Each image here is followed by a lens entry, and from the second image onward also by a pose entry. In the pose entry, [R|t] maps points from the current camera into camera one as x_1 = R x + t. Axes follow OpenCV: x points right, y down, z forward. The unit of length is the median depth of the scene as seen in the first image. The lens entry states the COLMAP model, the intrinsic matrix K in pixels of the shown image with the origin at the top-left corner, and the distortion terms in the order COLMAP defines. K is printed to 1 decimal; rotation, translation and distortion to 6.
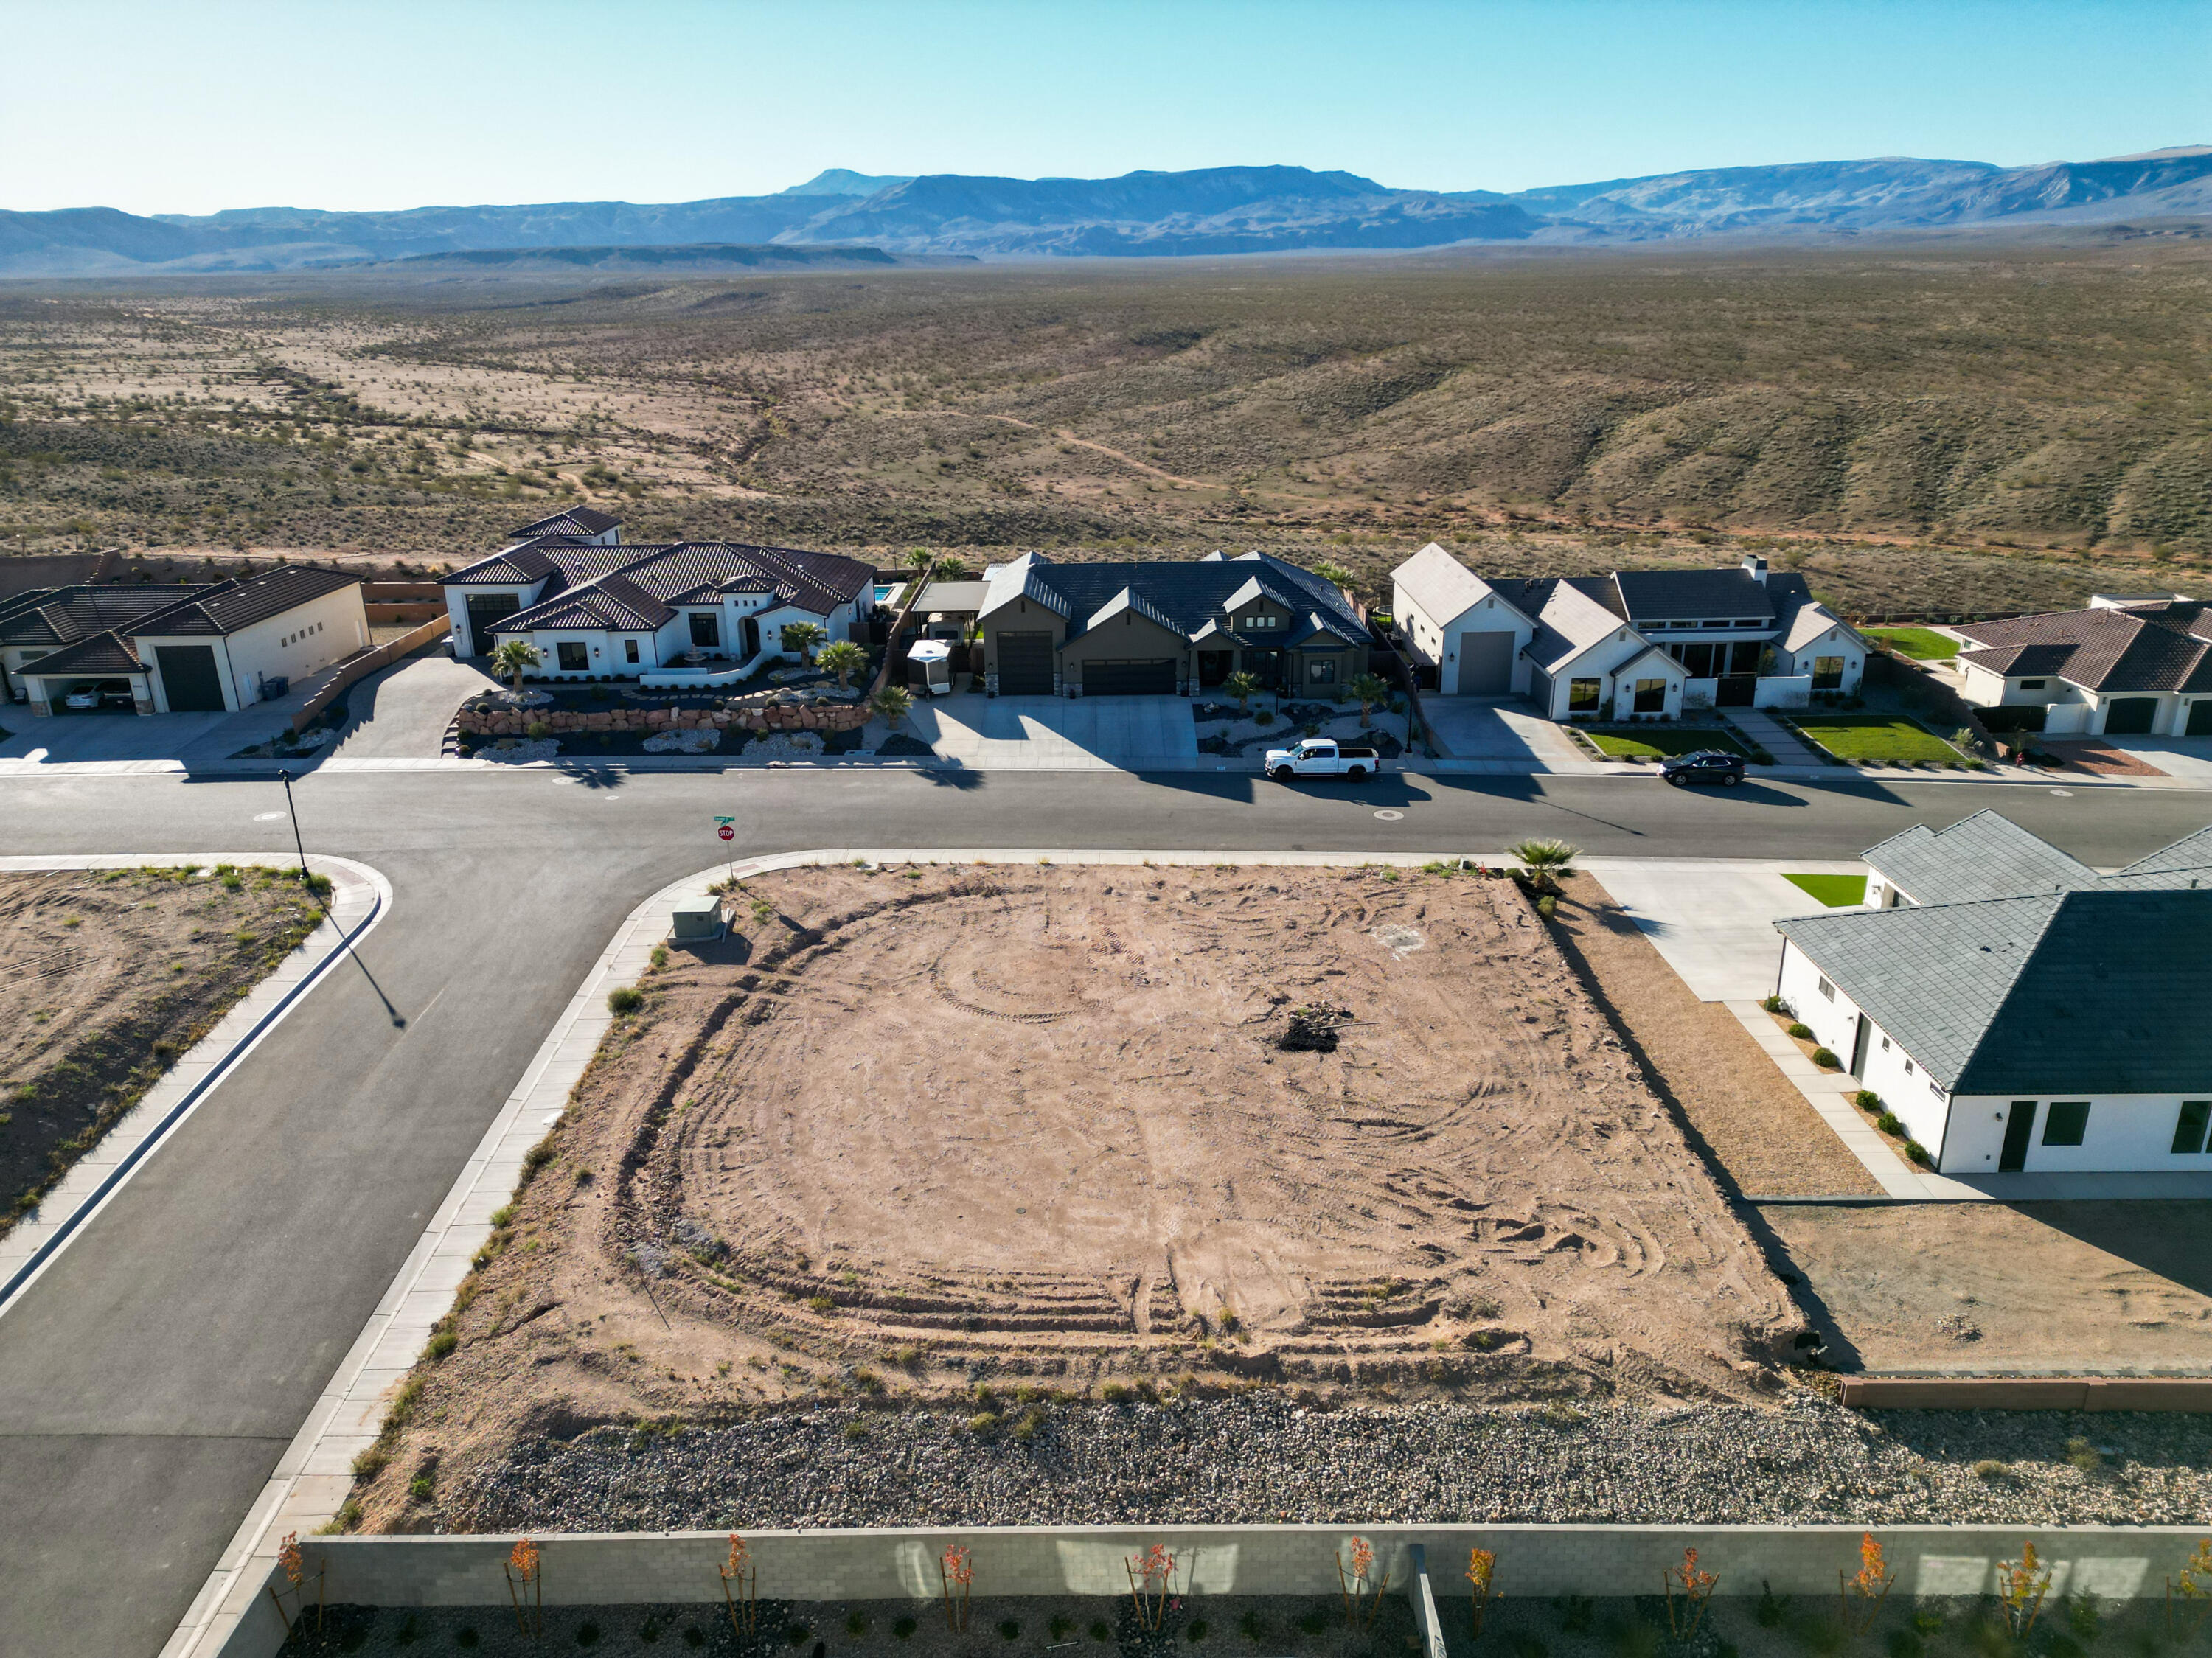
lens RADIAL K [[1526.5, 0, 1105.3], [0, 1526.5, 833.7], [0, 0, 1]] dist [0.065056, -0.042960]
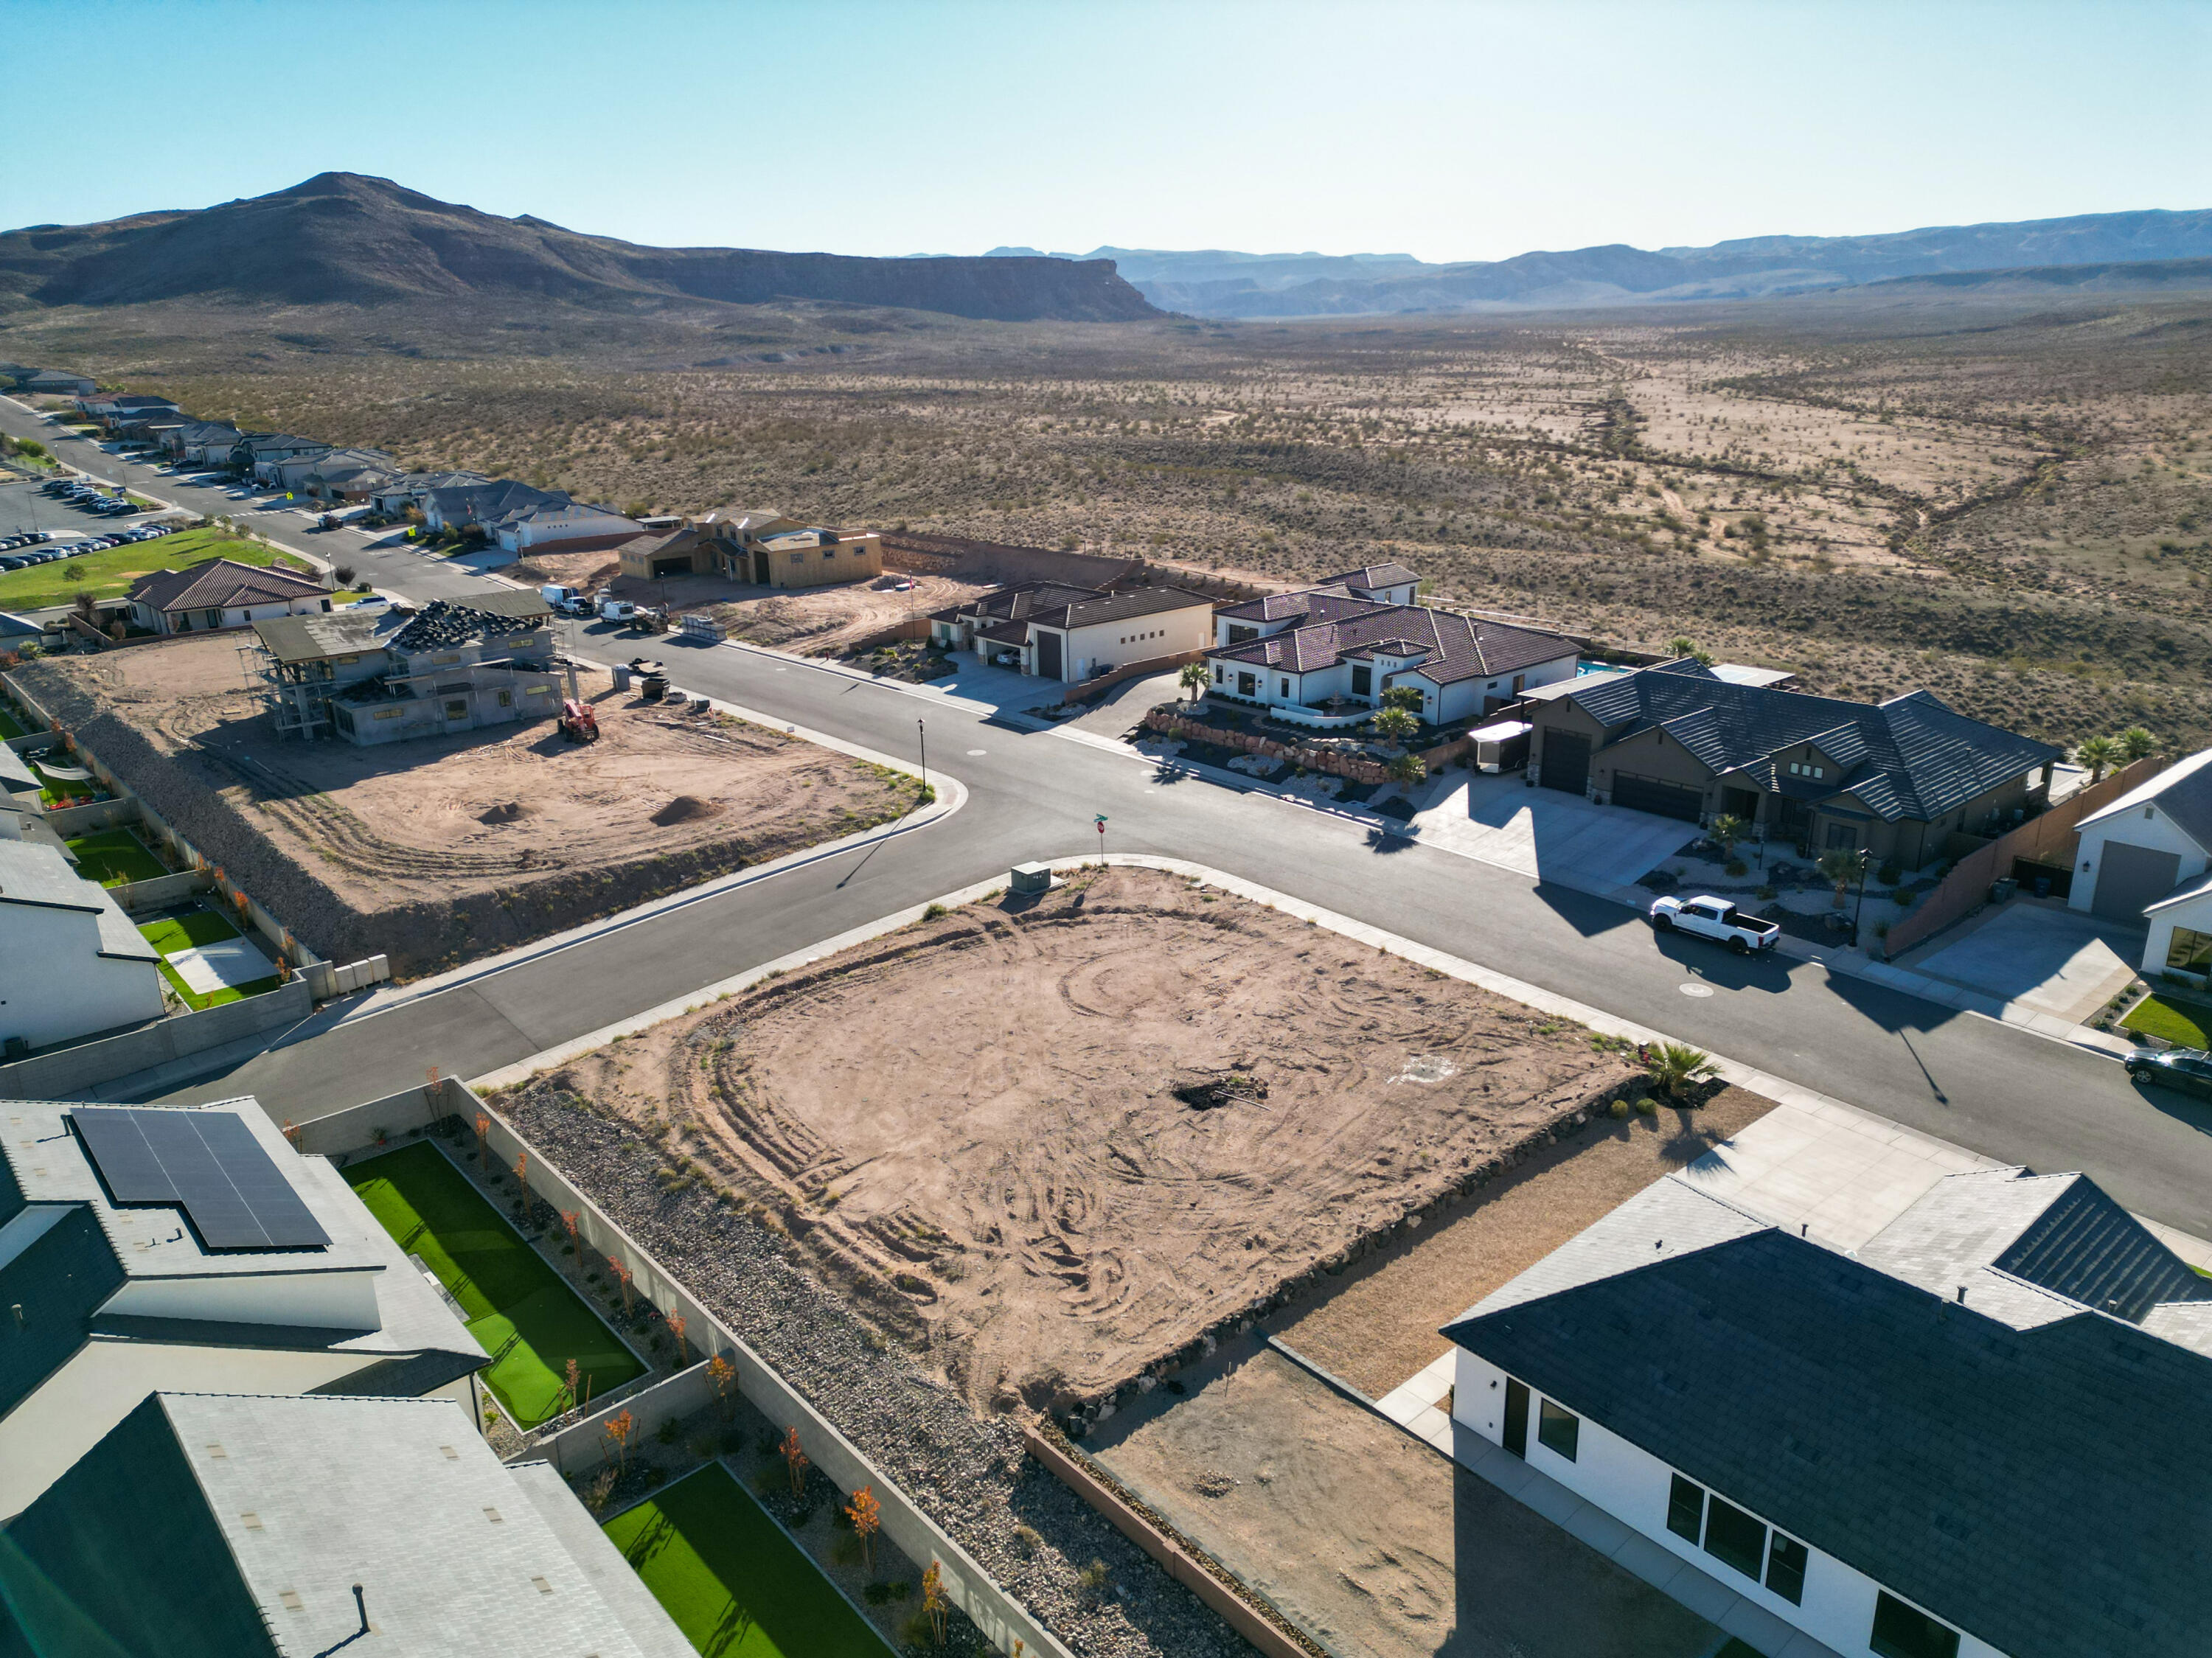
lens RADIAL K [[1526.5, 0, 1110.7], [0, 1526.5, 834.0], [0, 0, 1]] dist [0.065056, -0.042960]
pose [[0.666268, 0.239748, -0.706121, 0.691788], [-0.249164, 0.964060, 0.092225, -0.119121], [0.702854, 0.114493, 0.702059, 0.089591]]
